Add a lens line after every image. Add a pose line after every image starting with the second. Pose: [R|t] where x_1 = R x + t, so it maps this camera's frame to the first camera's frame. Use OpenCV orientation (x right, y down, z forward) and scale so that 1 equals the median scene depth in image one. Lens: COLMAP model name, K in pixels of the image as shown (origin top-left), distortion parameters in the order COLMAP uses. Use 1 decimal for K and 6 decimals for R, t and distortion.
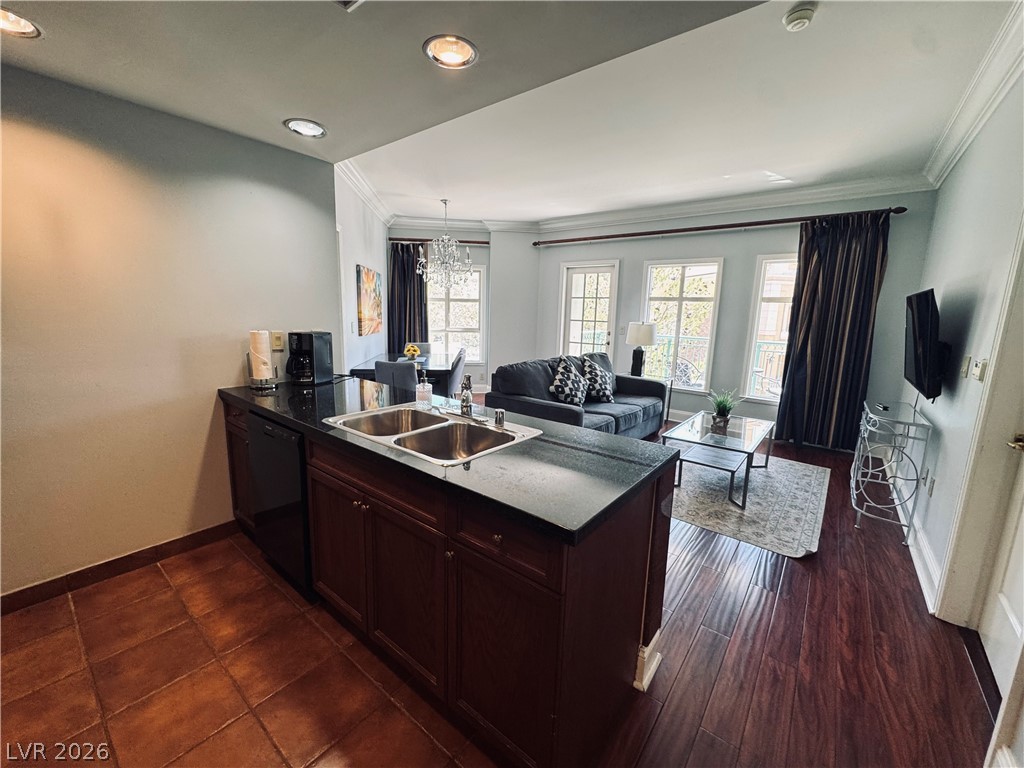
lens RADIAL K [[412.3, 0, 512.7], [0, 412.3, 379.2], [0, 0, 1]] dist [-0.001341, -0.000062]
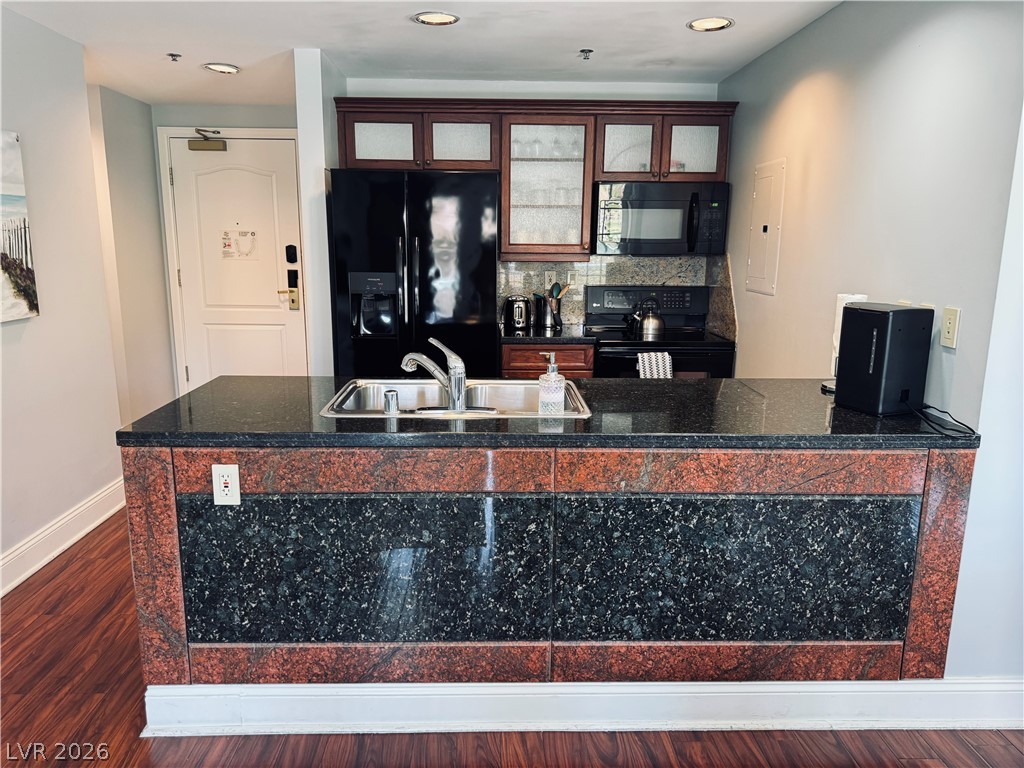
lens RADIAL K [[720.5, 0, 512.0], [0, 720.5, 384.0], [0, 0, 1]] dist [0.070435, -0.143172]
pose [[-0.764167, 0.092681, -0.638325, 0.210790], [-0.136265, 0.944091, 0.300206, -0.125612], [0.630460, 0.316389, -0.708814, 0.758416]]
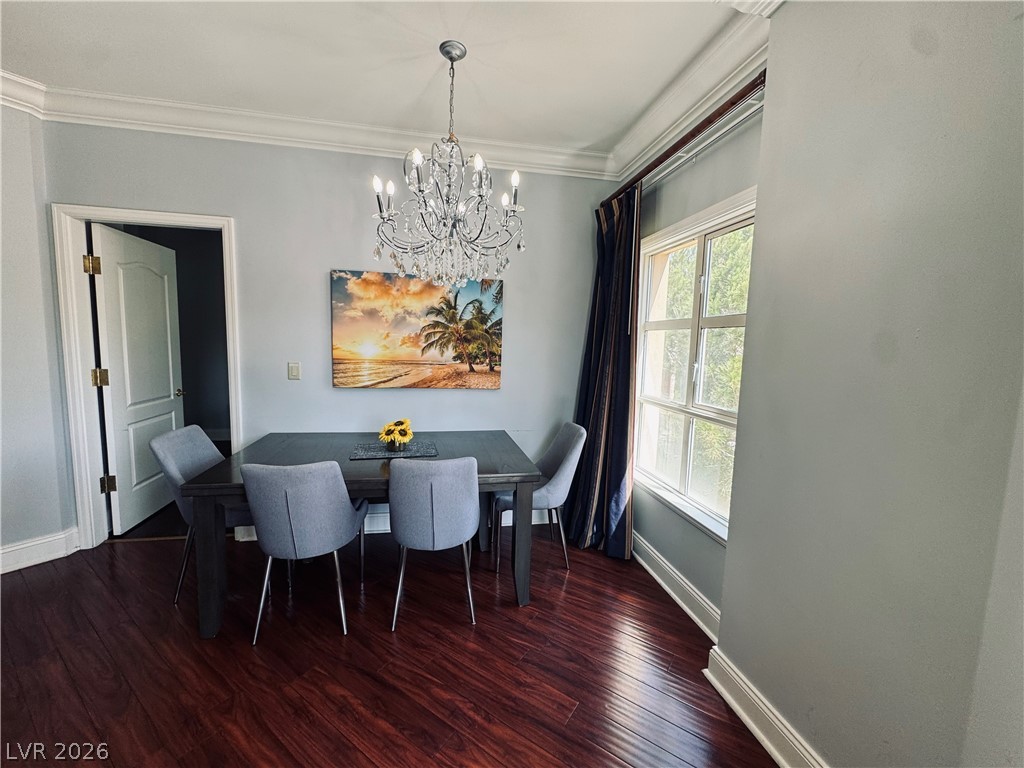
lens RADIAL K [[411.4, 0, 512.0], [0, 411.4, 384.0], [0, 0, 1]] dist [0.001060, 0.000084]
pose [[0.074459, 0.074297, -0.994453, 0.257450], [-0.190487, 0.979918, 0.058949, -0.197524], [0.978862, 0.185041, 0.087116, 1.222048]]
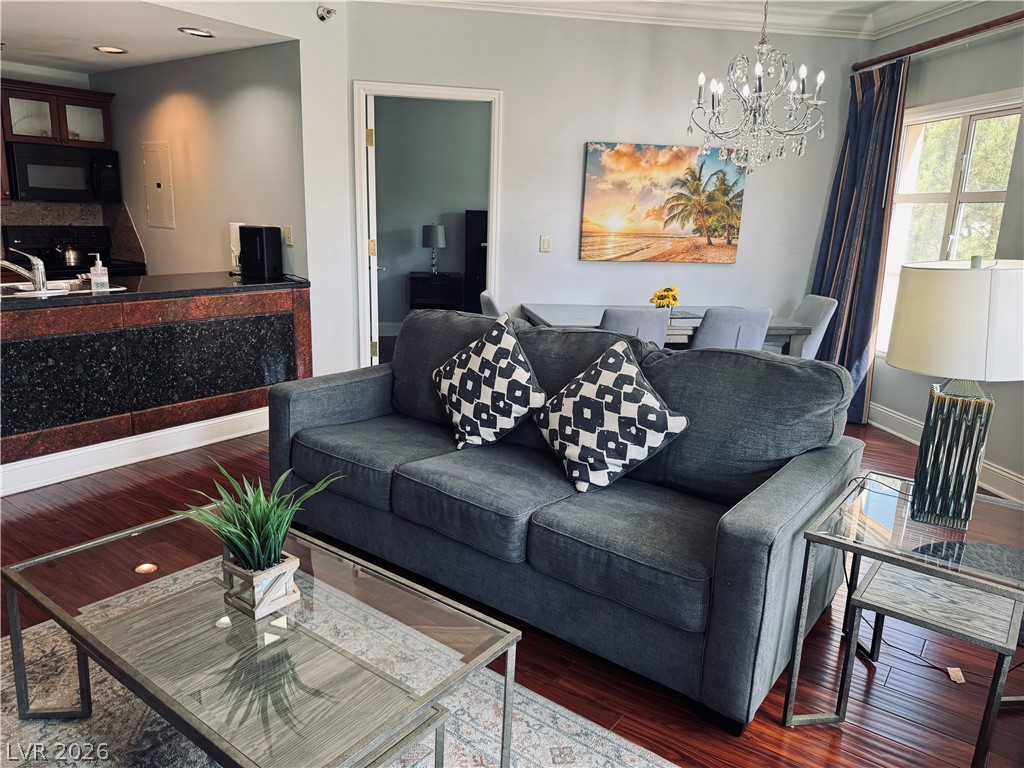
lens RADIAL K [[719.5, 0, 508.6], [0, 719.5, 384.9], [0, 0, 1]] dist [0.072767, -0.109651]
pose [[0.041232, 0.206145, -0.977652, 0.747999], [-0.194668, 0.961391, 0.194506, -0.115303], [0.980002, 0.182297, 0.079770, 0.854139]]
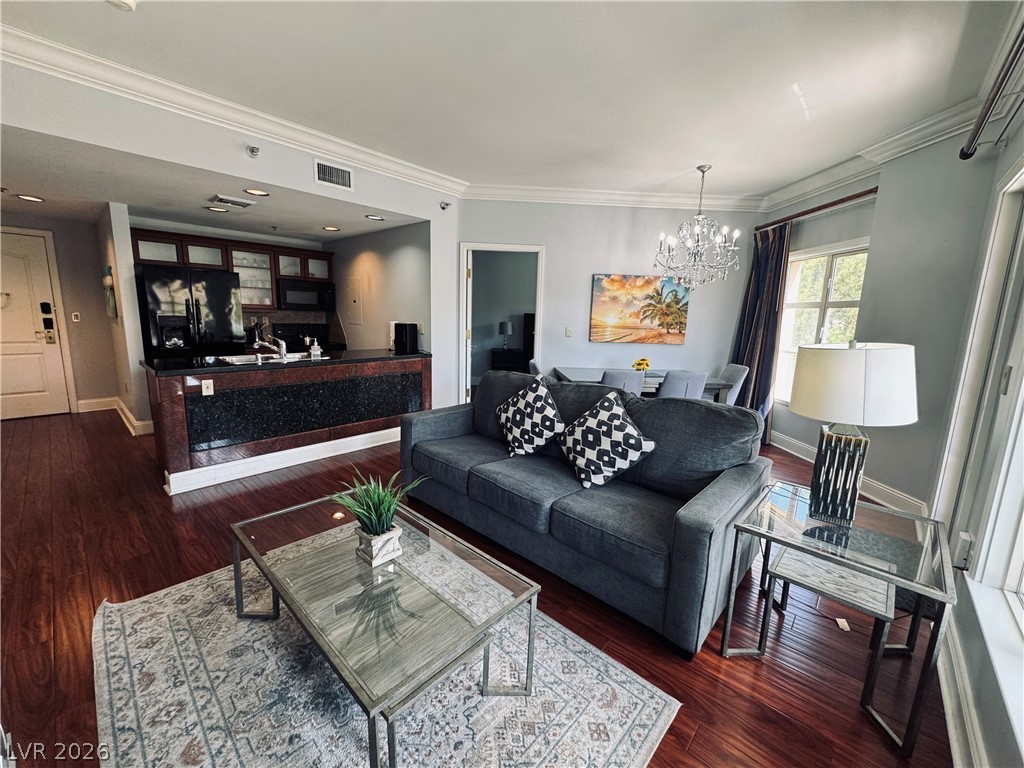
lens RADIAL K [[408.3, 0, 512.0], [0, 408.3, 384.0], [0, 0, 1]] dist [-0.008475, 0.000098]
pose [[-0.056276, 0.138399, -0.988776, 0.699915], [-0.193297, 0.970098, 0.146786, -0.116150], [0.979525, 0.199388, -0.027841, 0.869572]]
